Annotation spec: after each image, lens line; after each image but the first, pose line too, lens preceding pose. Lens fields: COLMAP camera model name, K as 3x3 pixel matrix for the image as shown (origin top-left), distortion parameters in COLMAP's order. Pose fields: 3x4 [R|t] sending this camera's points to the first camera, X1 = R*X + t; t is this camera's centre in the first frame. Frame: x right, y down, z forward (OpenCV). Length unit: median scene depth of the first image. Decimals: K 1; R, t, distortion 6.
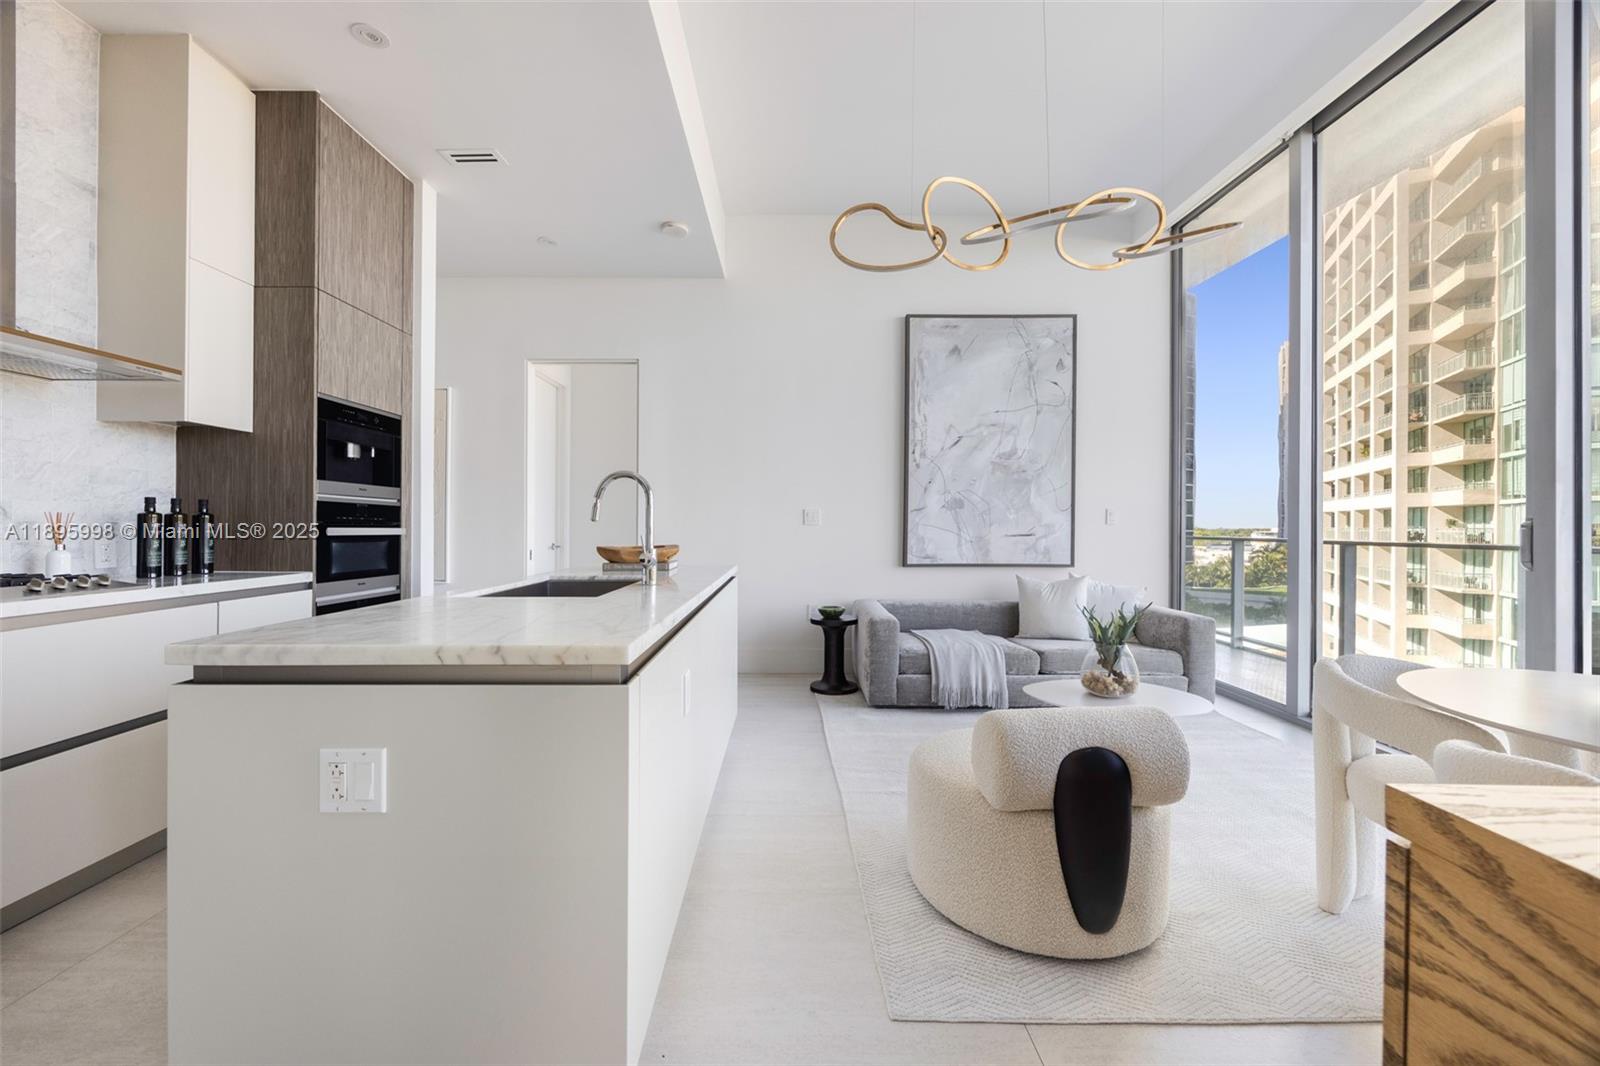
lens RADIAL K [[624.8, 0, 803.2], [0, 624.8, 521.2], [0, 0, 1]] dist [0.001016, 0.000162]
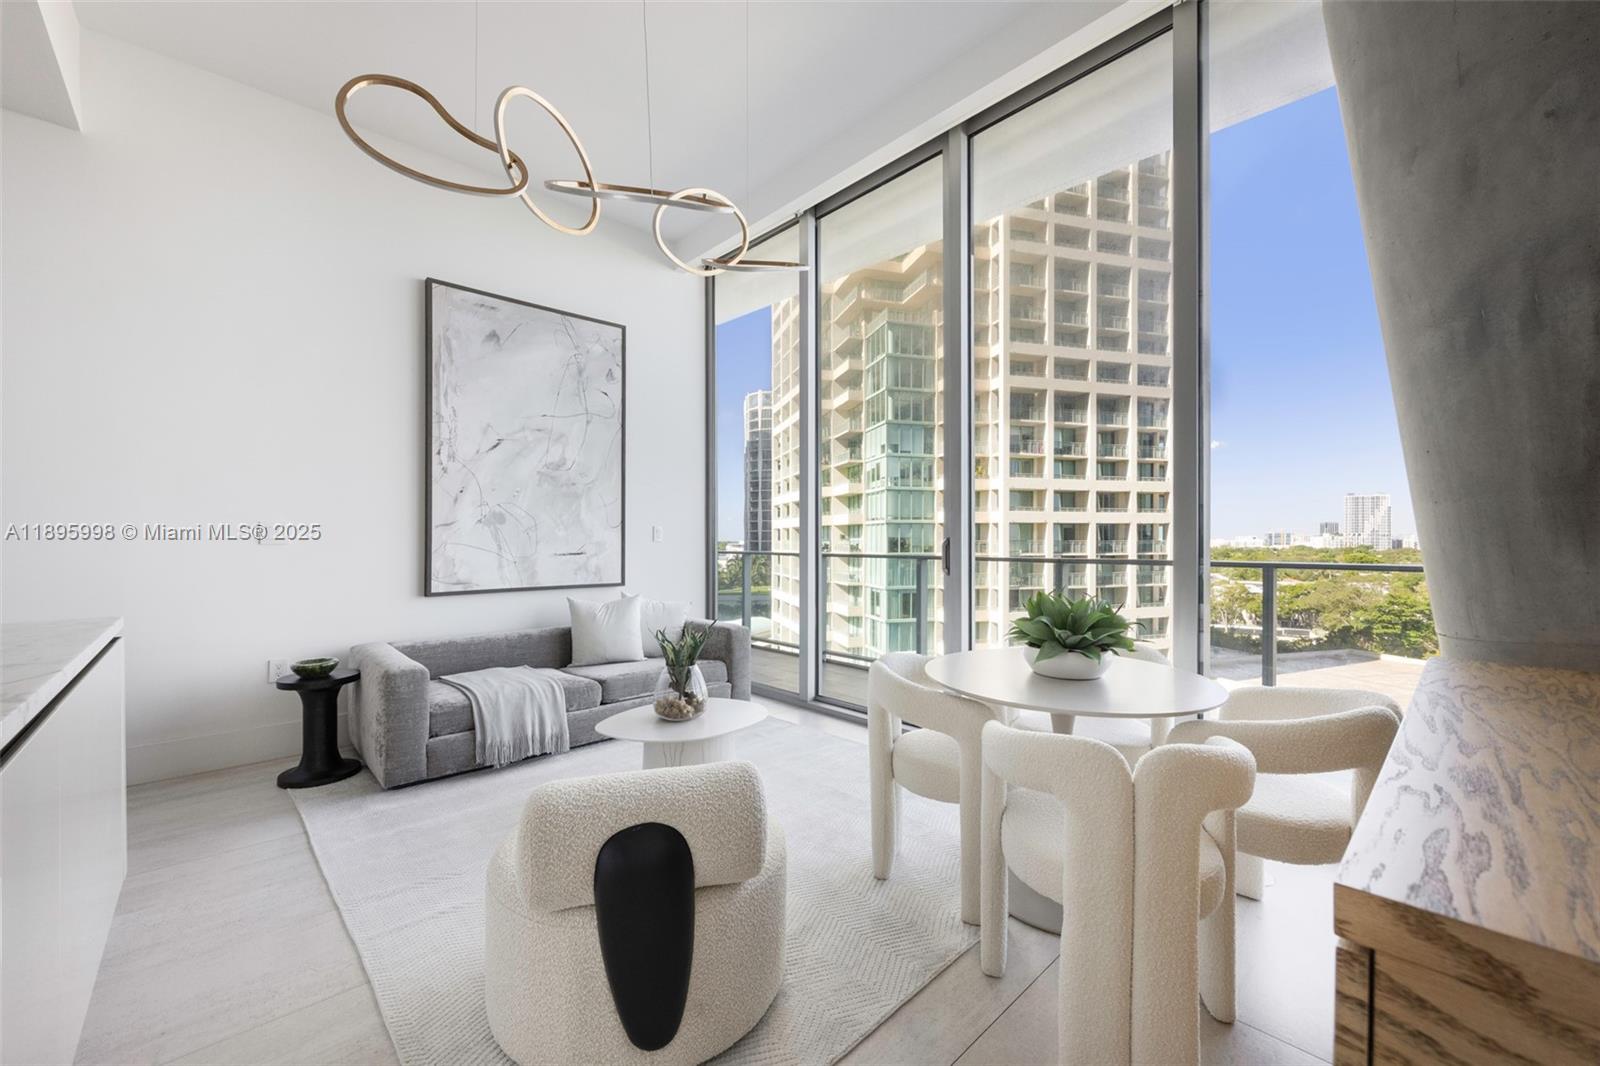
lens RADIAL K [[620.6, 0, 792.4], [0, 620.6, 544.0], [0, 0, 1]] dist [-0.001191, 0.000060]
pose [[0.742951, -0.008263, 0.669295, -0.024115], [-0.001561, 0.999900, 0.014078, -0.006644], [-0.669344, -0.011504, 0.742864, 0.127634]]
